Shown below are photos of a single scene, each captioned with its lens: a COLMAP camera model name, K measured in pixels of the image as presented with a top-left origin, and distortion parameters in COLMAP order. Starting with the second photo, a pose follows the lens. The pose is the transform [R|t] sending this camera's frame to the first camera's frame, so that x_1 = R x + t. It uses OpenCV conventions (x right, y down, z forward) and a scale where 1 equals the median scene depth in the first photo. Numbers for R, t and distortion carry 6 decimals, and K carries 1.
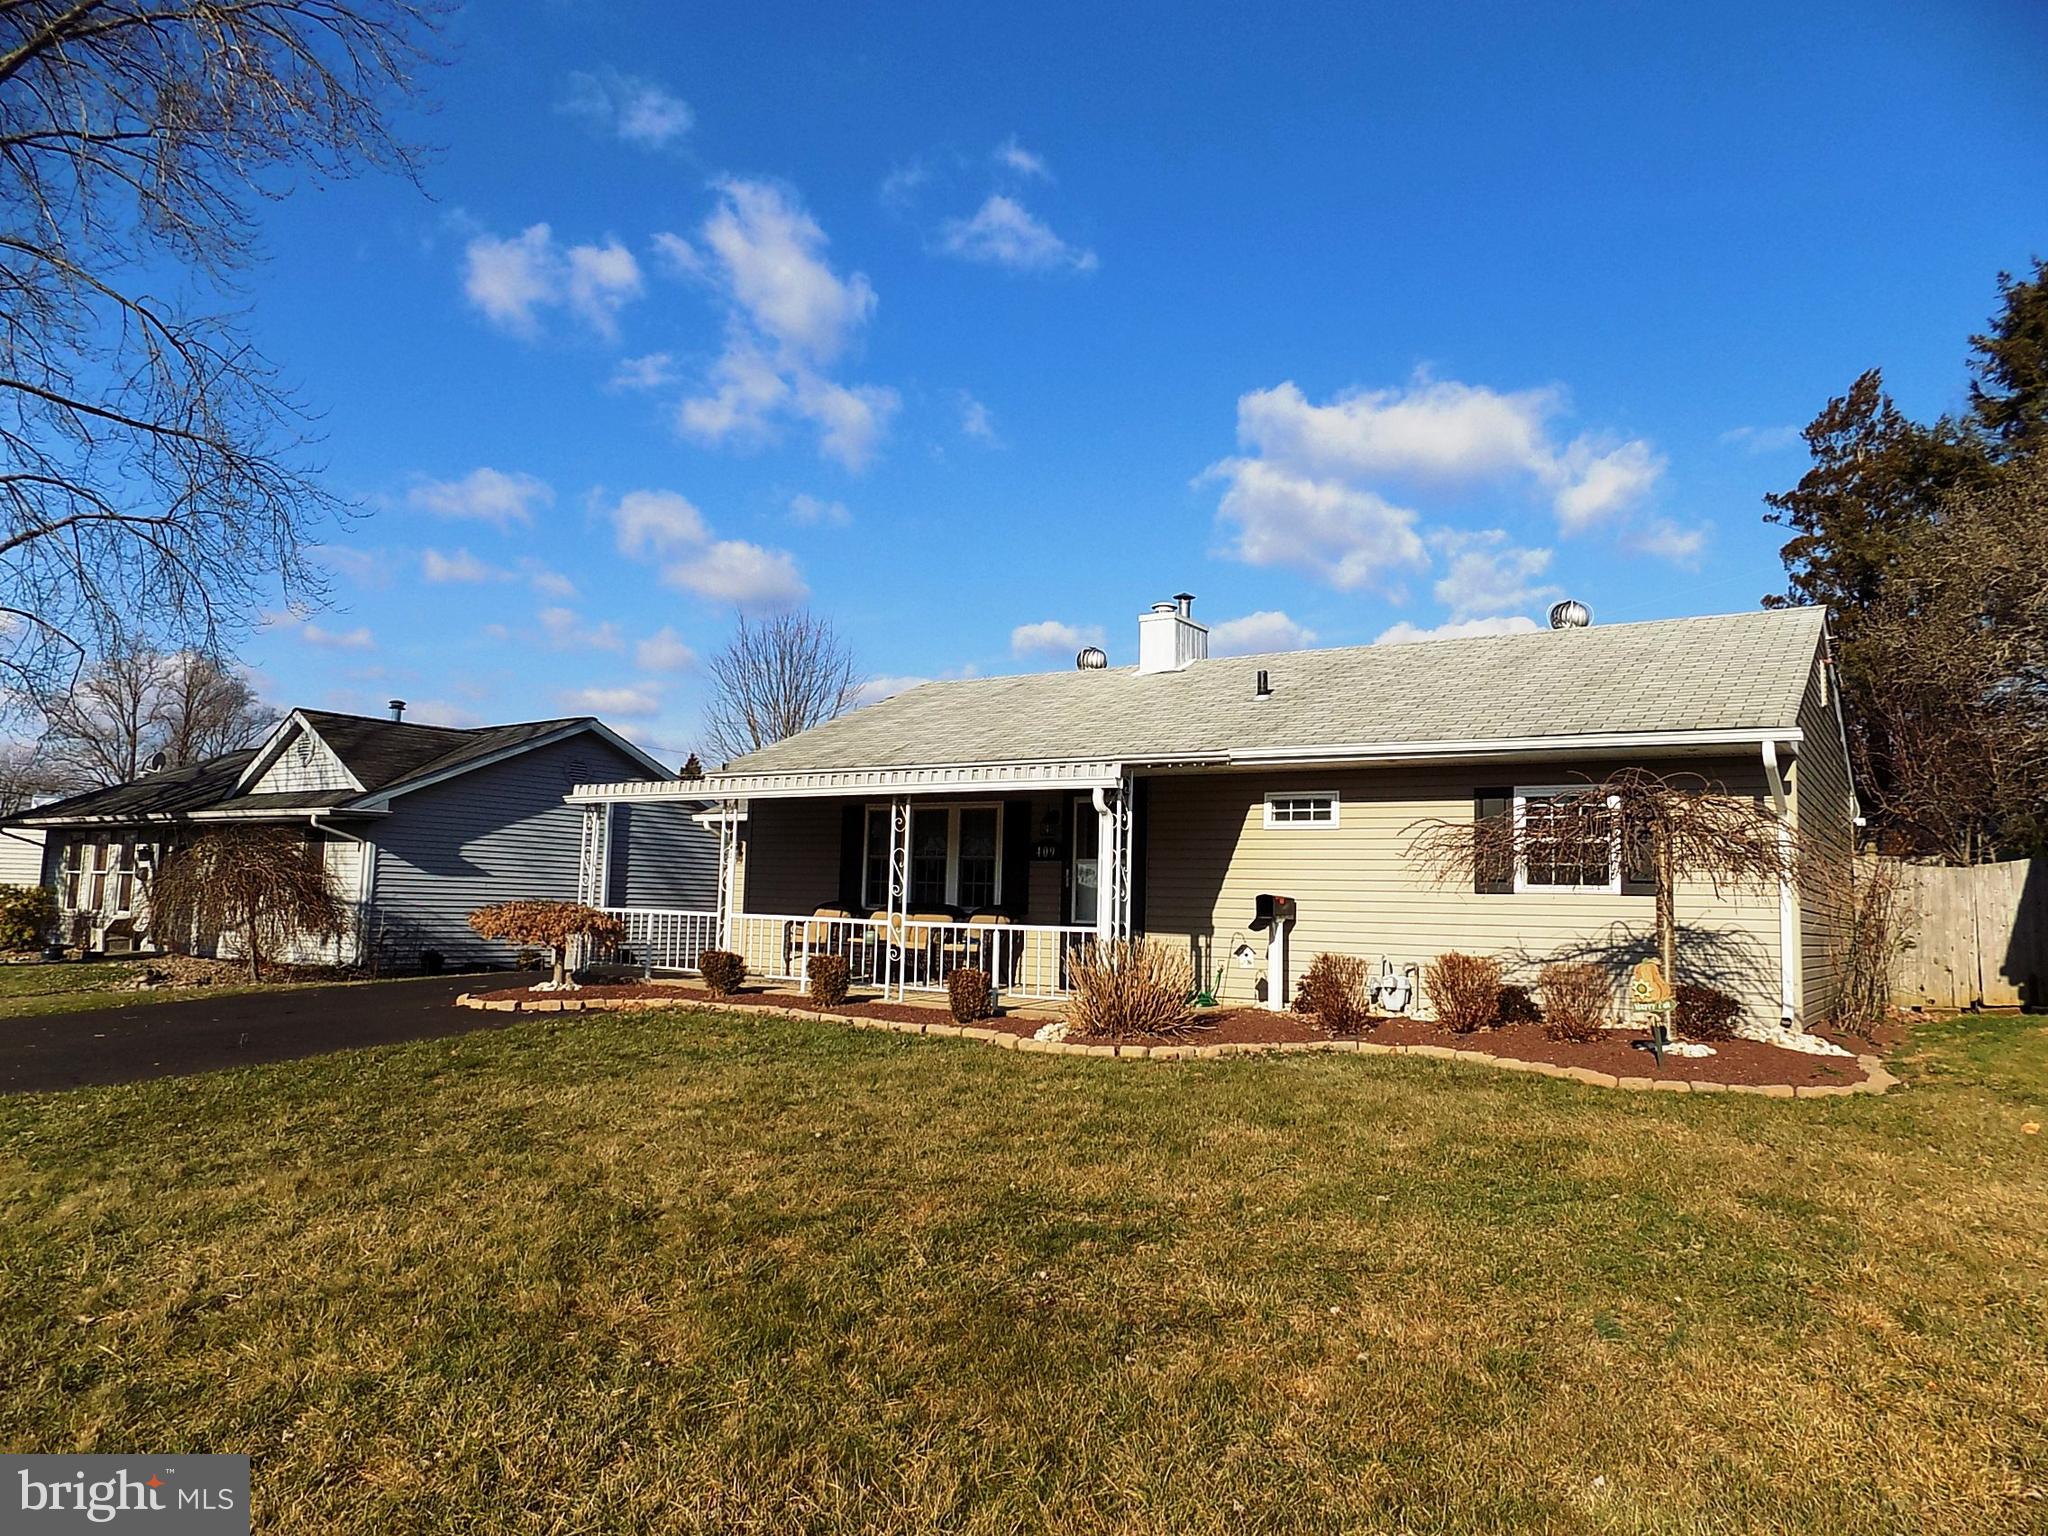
lens RADIAL K [[1367.0, 0, 1021.6], [0, 1367.0, 745.5], [0, 0, 1]] dist [-0.022145, 0.004142]
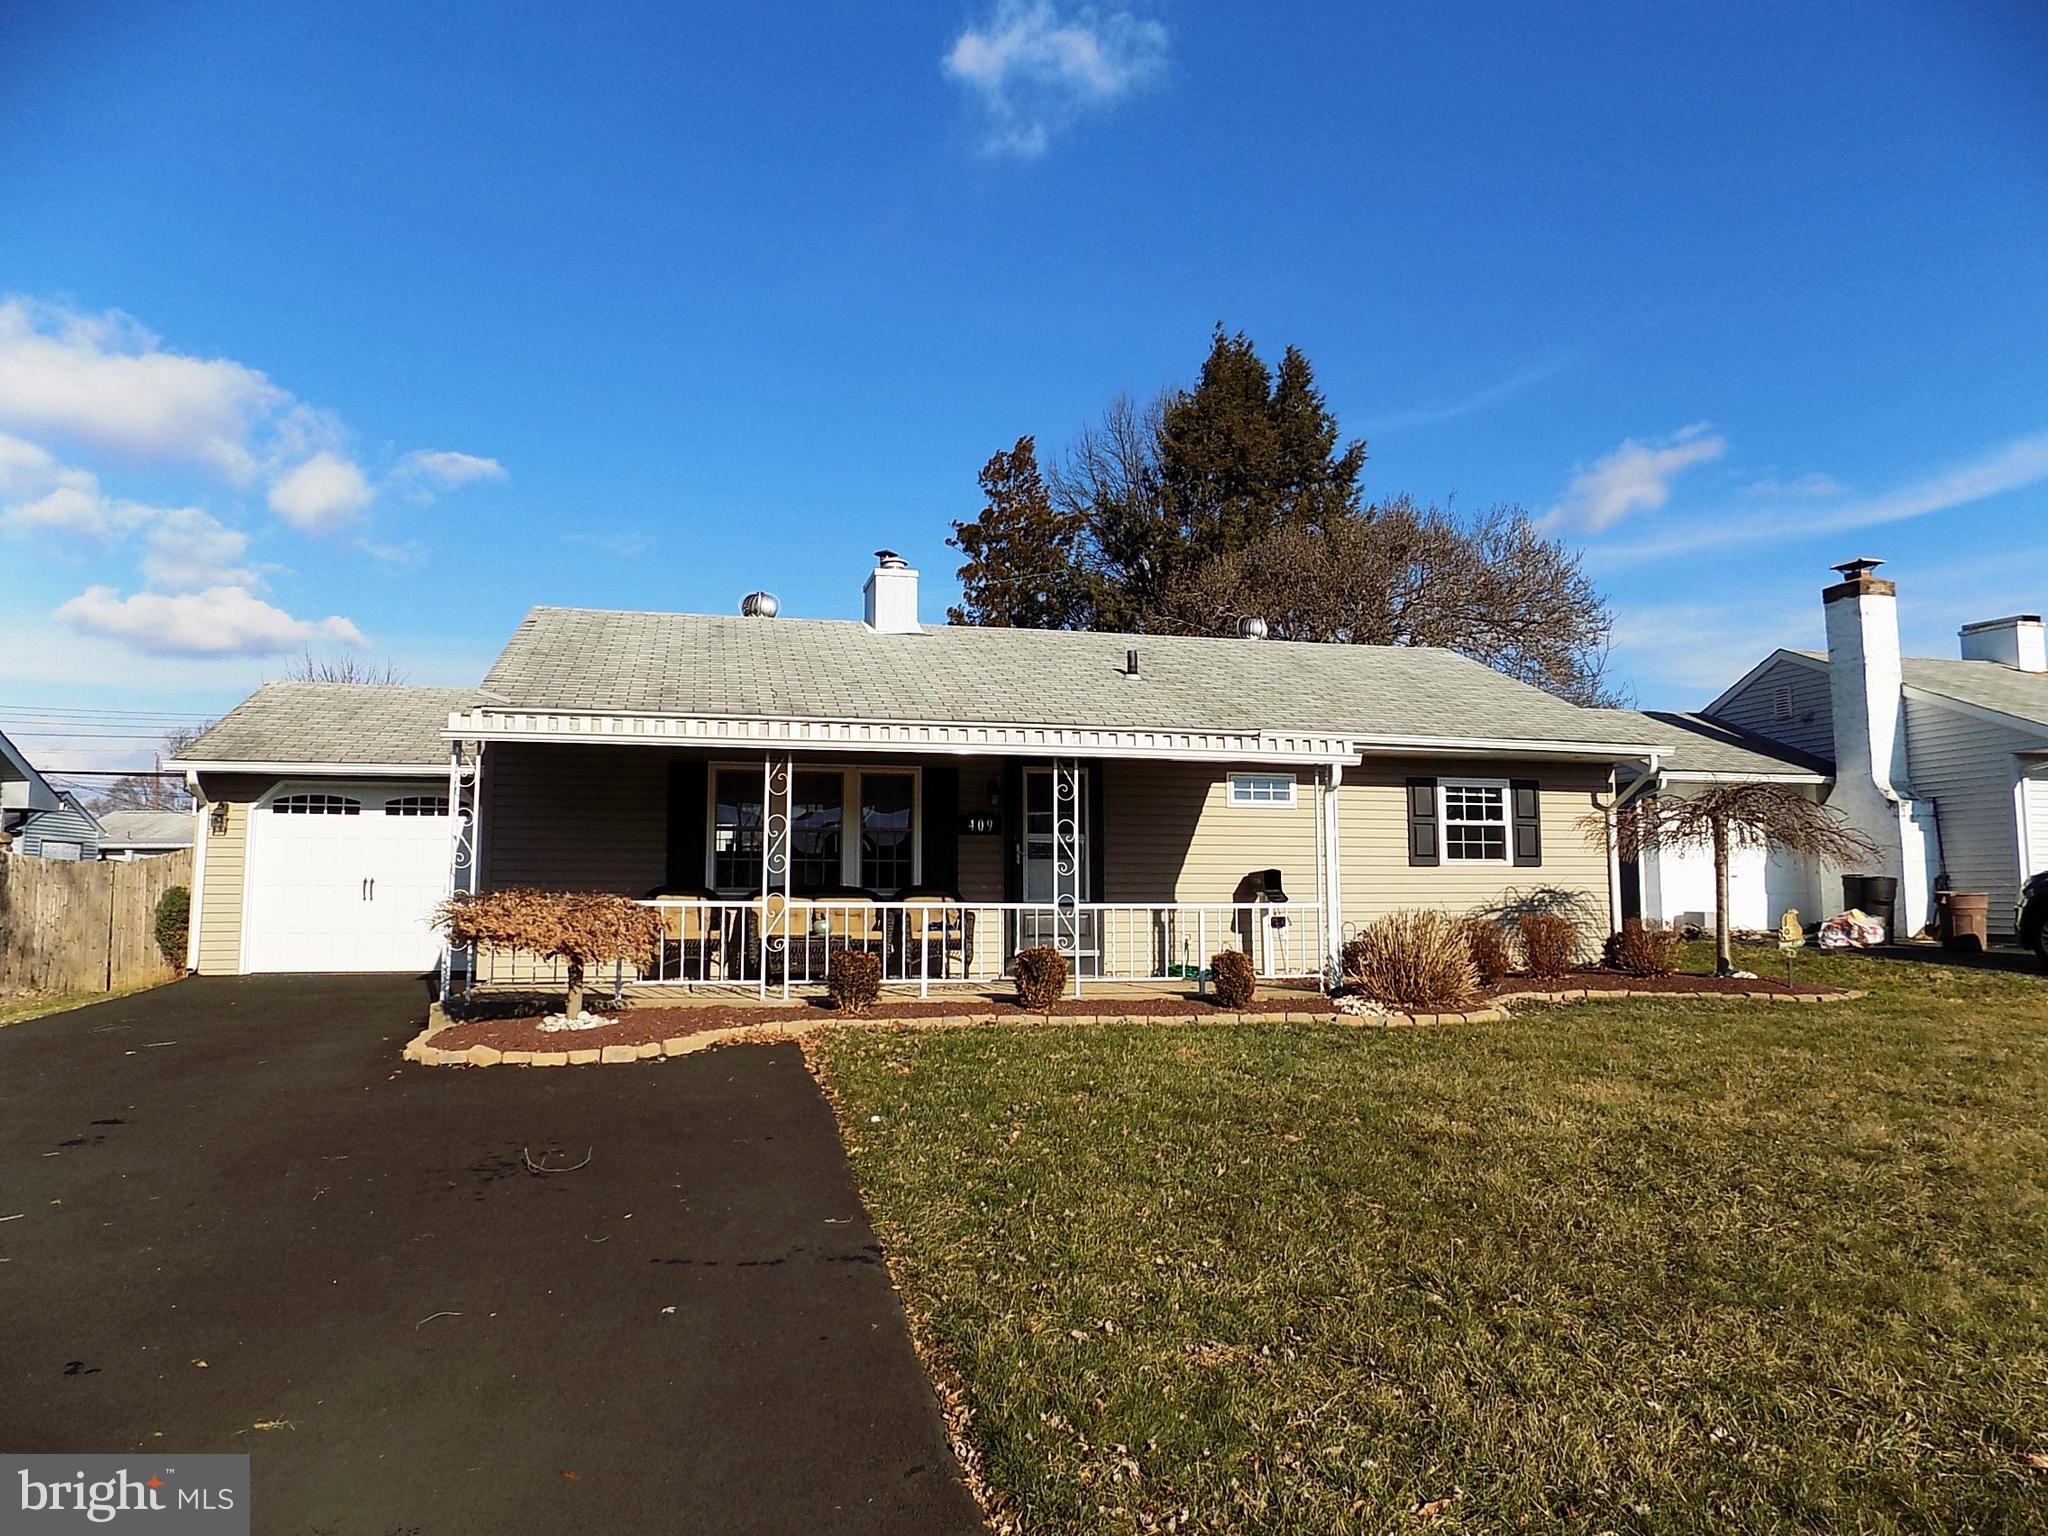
lens RADIAL K [[1386.9, 0, 1040.0], [0, 1386.9, 757.2], [0, 0, 1]] dist [-0.033835, 0.046162]
pose [[0.646481, 0.051167, 0.761213, -0.721623], [-0.072633, 0.997344, -0.005354, 0.039572], [-0.759465, -0.051828, 0.648480, 0.424210]]
